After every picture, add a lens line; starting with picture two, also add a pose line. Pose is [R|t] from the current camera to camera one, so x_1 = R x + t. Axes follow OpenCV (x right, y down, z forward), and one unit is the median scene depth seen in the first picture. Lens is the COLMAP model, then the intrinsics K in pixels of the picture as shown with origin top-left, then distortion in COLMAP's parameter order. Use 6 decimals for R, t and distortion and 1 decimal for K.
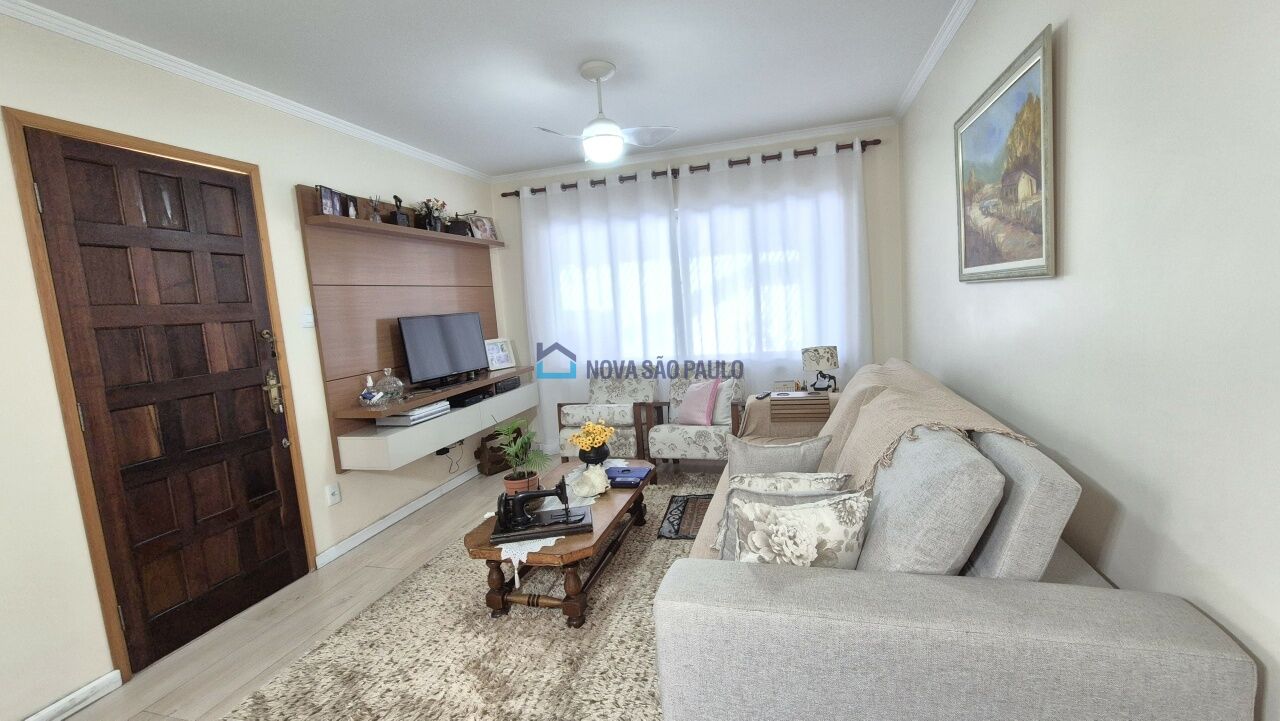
lens RADIAL K [[528.5, 0, 640.6], [0, 528.5, 360.4], [0, 0, 1]] dist [-0.000449, 0.000975]
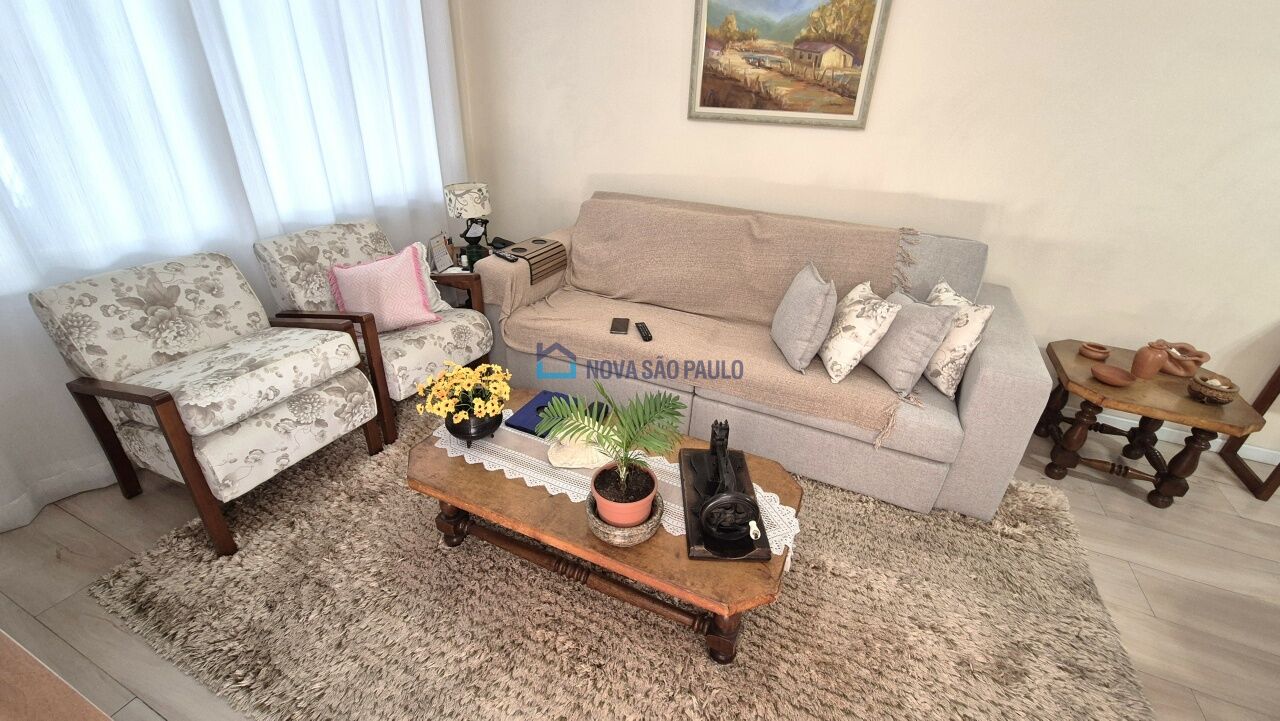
lens RADIAL K [[527.1, 0, 640.0], [0, 527.1, 360.5], [0, 0, 1]] dist [0.000448, 0.000858]
pose [[0.146524, -0.383761, 0.911733, -0.496193], [0.057150, 0.923426, 0.379498, -0.074747], [-0.987555, -0.003500, 0.157236, 0.666034]]
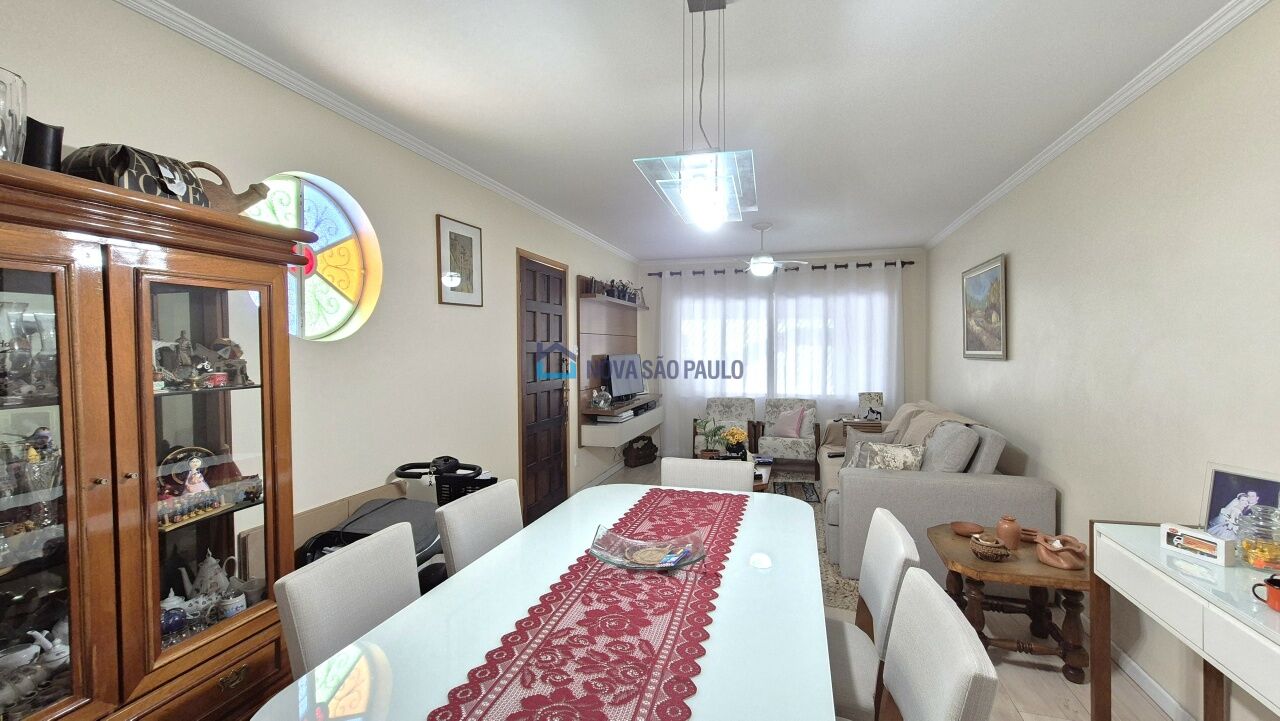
lens RADIAL K [[527.1, 0, 640.0], [0, 527.1, 360.5], [0, 0, 1]] dist [0.000448, 0.000858]
pose [[0.997671, 0.067273, -0.011239, -0.343810], [-0.067994, 0.993932, -0.086469, 0.065720], [0.005354, 0.087032, 0.996191, -0.574500]]
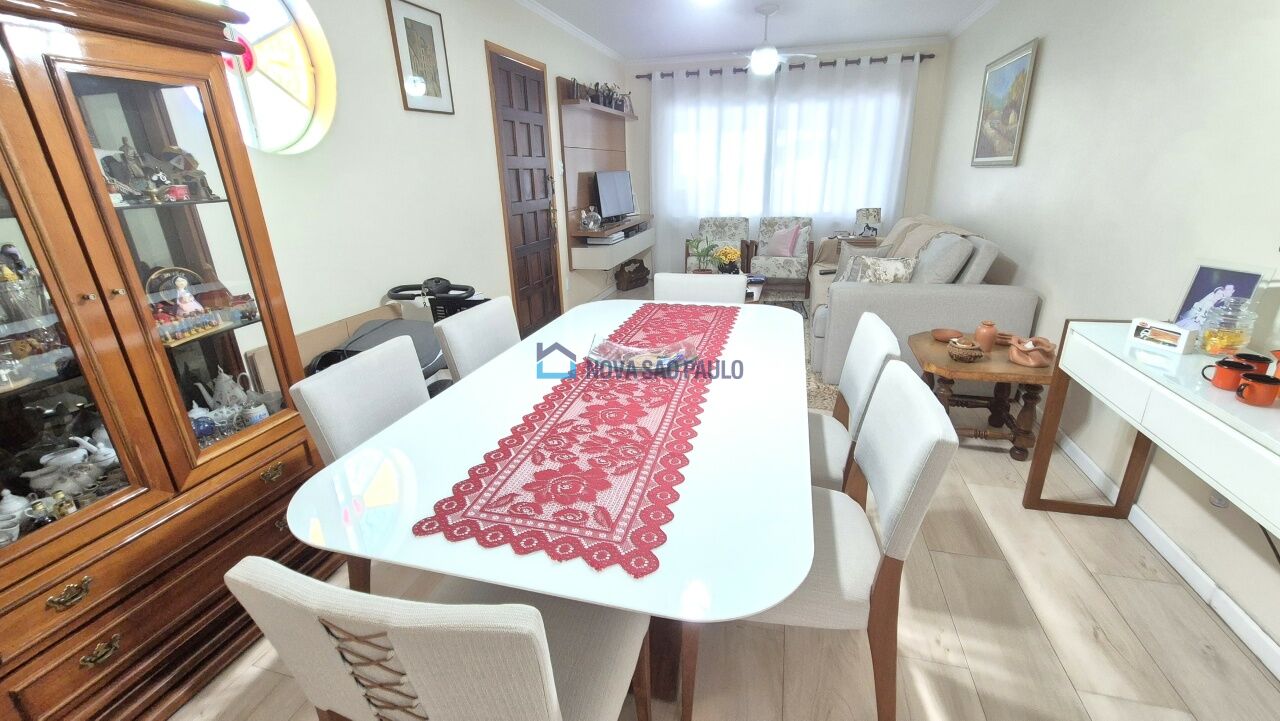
lens RADIAL K [[528.5, 0, 640.6], [0, 528.5, 360.4], [0, 0, 1]] dist [-0.000449, 0.000975]
pose [[0.998807, 0.042573, 0.023928, -0.344429], [-0.046970, 0.971589, 0.231965, 0.083094], [-0.013372, -0.232812, 0.972430, -0.572034]]
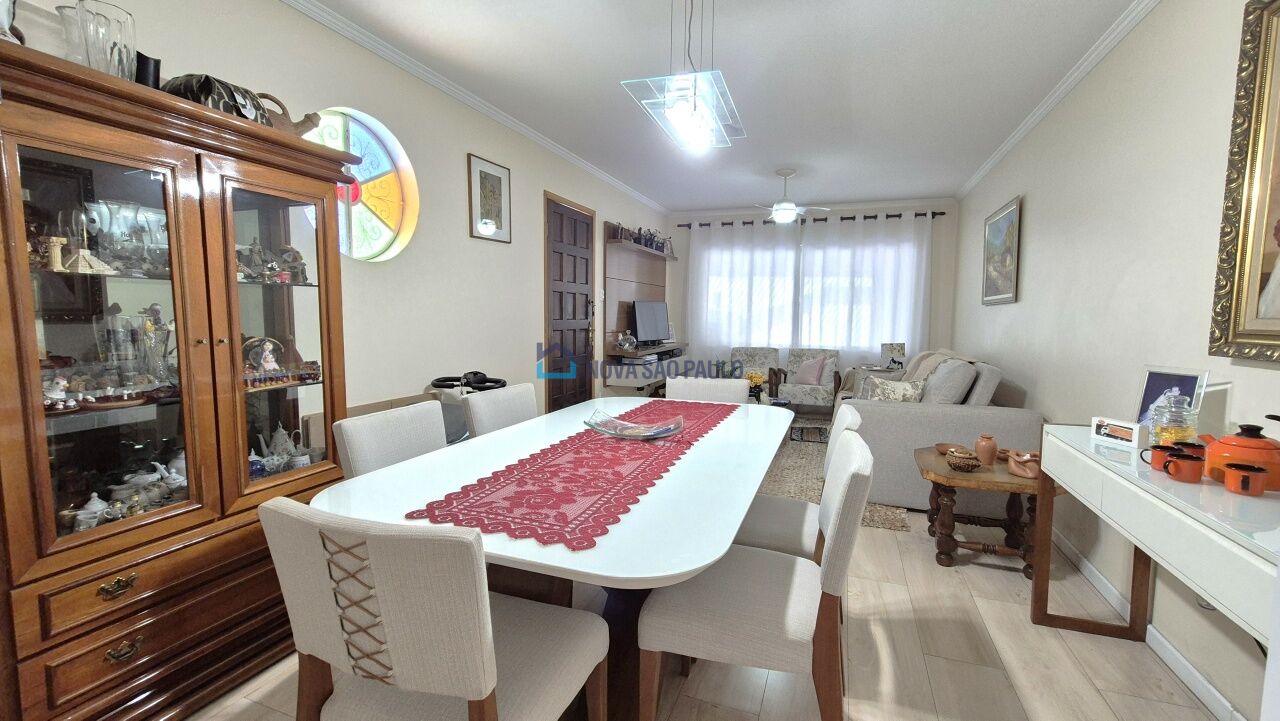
lens RADIAL K [[533.4, 0, 646.8], [0, 533.4, 361.4], [0, 0, 1]] dist [-0.001649, 0.000159]
pose [[0.993547, 0.089893, -0.069160, -0.287177], [-0.091310, 0.995667, -0.017603, 0.132064], [0.067278, 0.023805, 0.997450, -0.650903]]
